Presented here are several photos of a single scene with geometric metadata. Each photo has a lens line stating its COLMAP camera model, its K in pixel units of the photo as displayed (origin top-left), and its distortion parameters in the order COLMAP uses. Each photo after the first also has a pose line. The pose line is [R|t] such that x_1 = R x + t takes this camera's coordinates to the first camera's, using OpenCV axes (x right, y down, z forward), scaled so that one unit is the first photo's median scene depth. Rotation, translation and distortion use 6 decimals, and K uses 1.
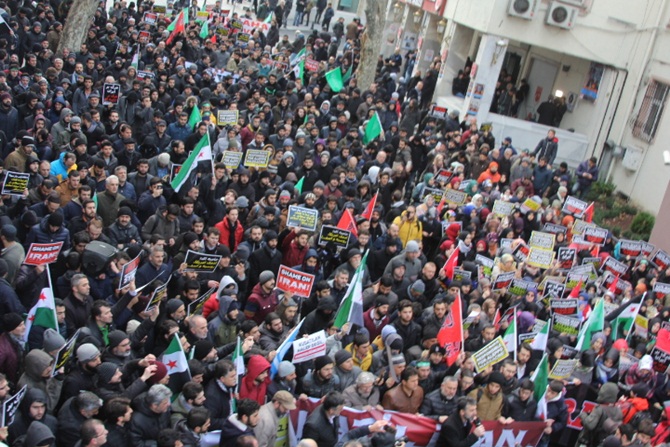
lens RADIAL K [[872.5, 0, 335.0], [0, 872.5, 223.5], [0, 0, 1]] dist [-0.000973, -0.018377]
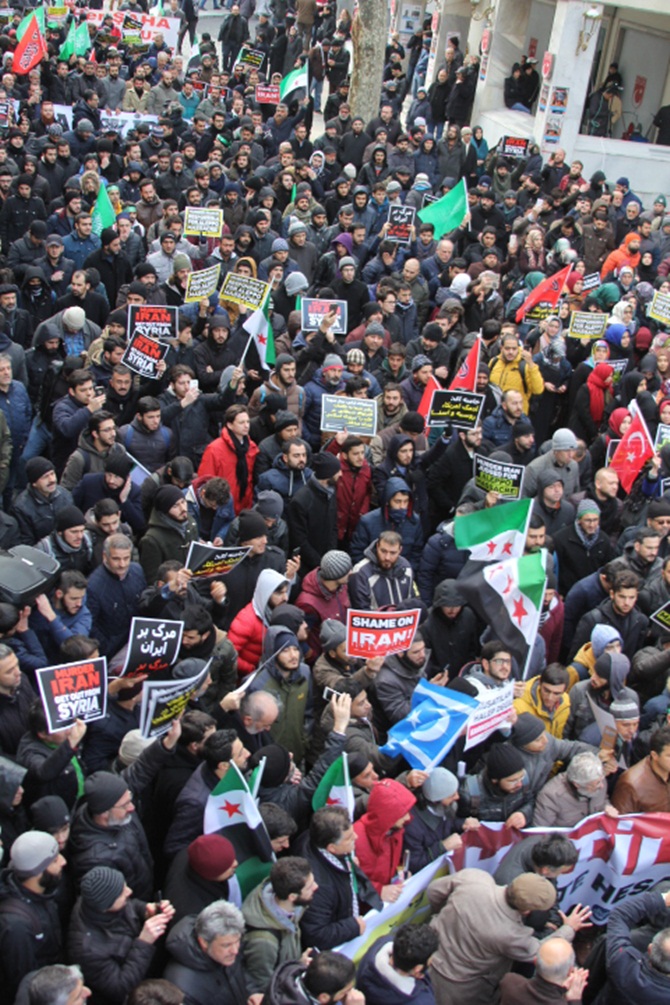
lens RADIAL K [[1306.4, 0, 335.0], [0, 1306.4, 502.5], [0, 0, 1]] dist [-0.113985, 0.122486]
pose [[0.992295, -0.120109, 0.030391, -0.043894], [0.113792, 0.980558, 0.159869, -0.042134], [-0.049002, -0.155179, 0.986670, 0.109809]]
